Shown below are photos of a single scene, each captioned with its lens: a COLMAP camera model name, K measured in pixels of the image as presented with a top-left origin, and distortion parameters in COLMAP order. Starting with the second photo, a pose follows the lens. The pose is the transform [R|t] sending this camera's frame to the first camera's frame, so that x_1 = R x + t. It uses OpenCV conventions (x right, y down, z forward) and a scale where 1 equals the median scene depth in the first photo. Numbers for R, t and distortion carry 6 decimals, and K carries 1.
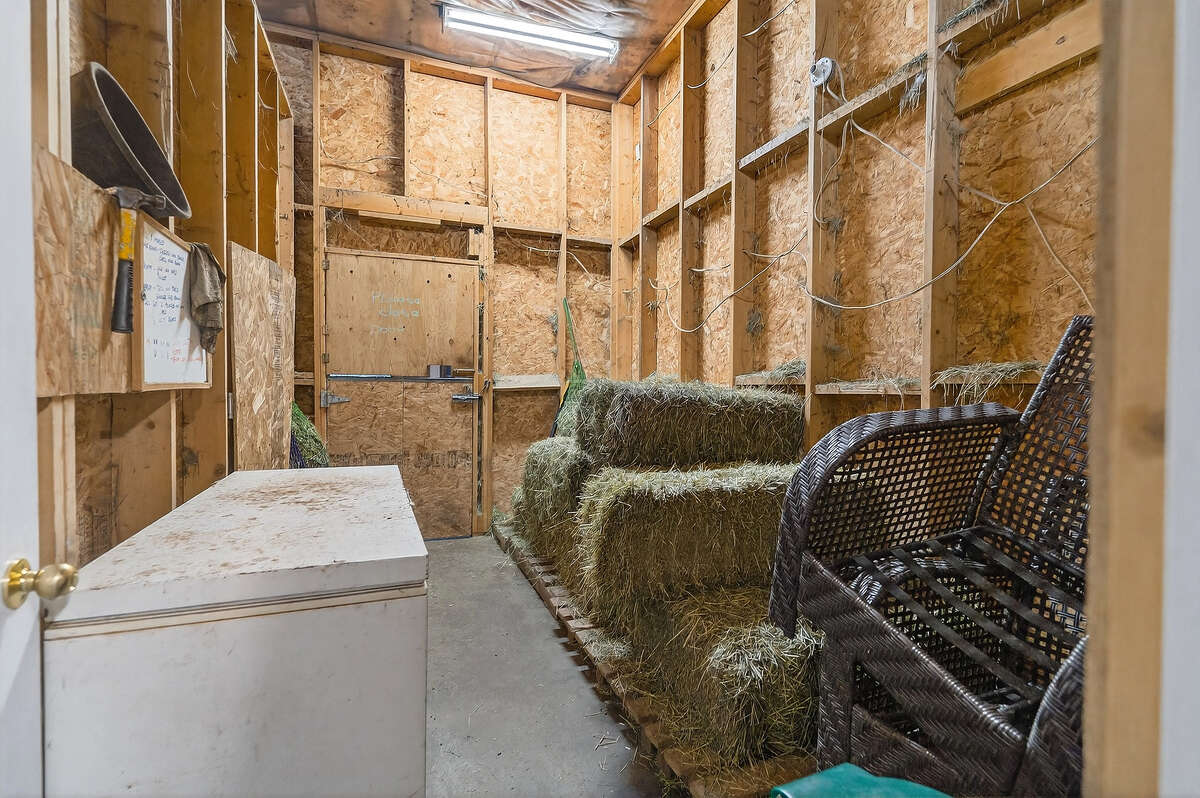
lens RADIAL K [[570.7, 0, 599.5], [0, 570.7, 398.8], [0, 0, 1]] dist [-0.003182, -0.000428]
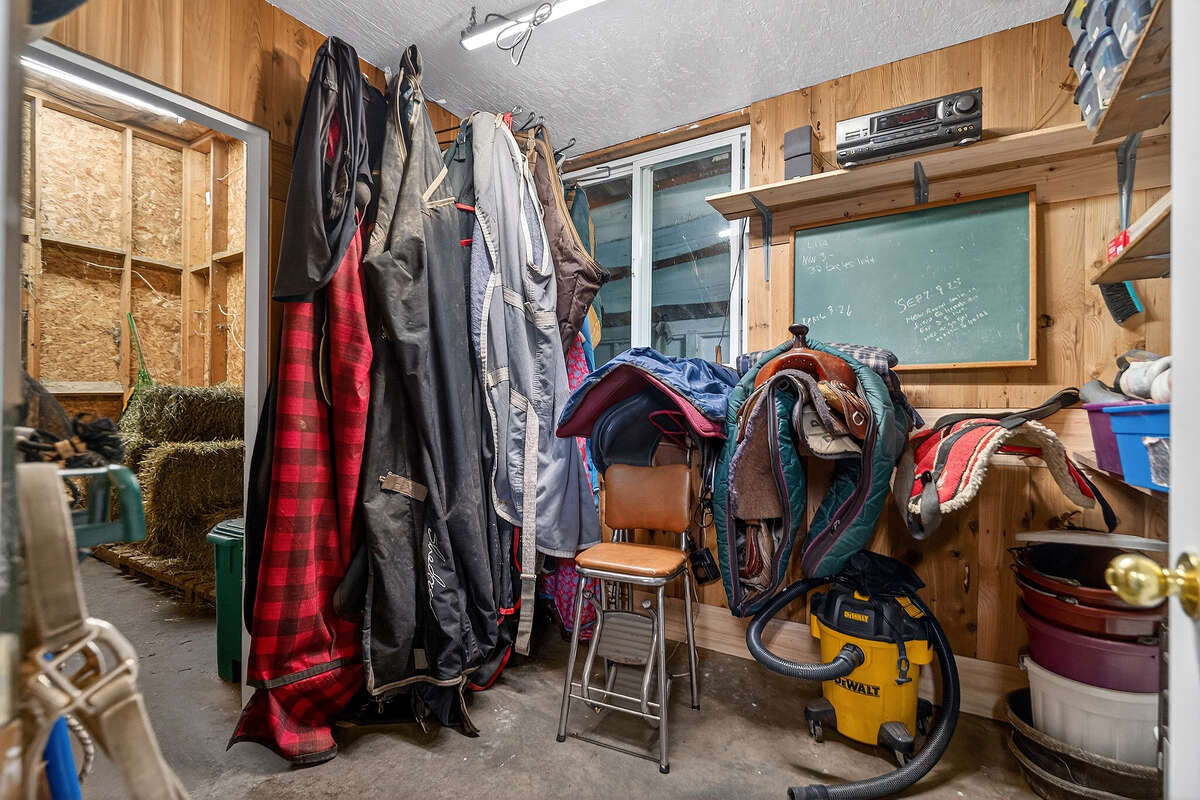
lens RADIAL K [[570.7, 0, 600.6], [0, 570.7, 408.6], [0, 0, 1]] dist [-0.003182, -0.000428]
pose [[0.808467, 0.002814, 0.588535, 0.028873], [0.004904, 0.999922, -0.011517, 0.025849], [-0.588521, 0.012197, 0.808390, -0.421905]]
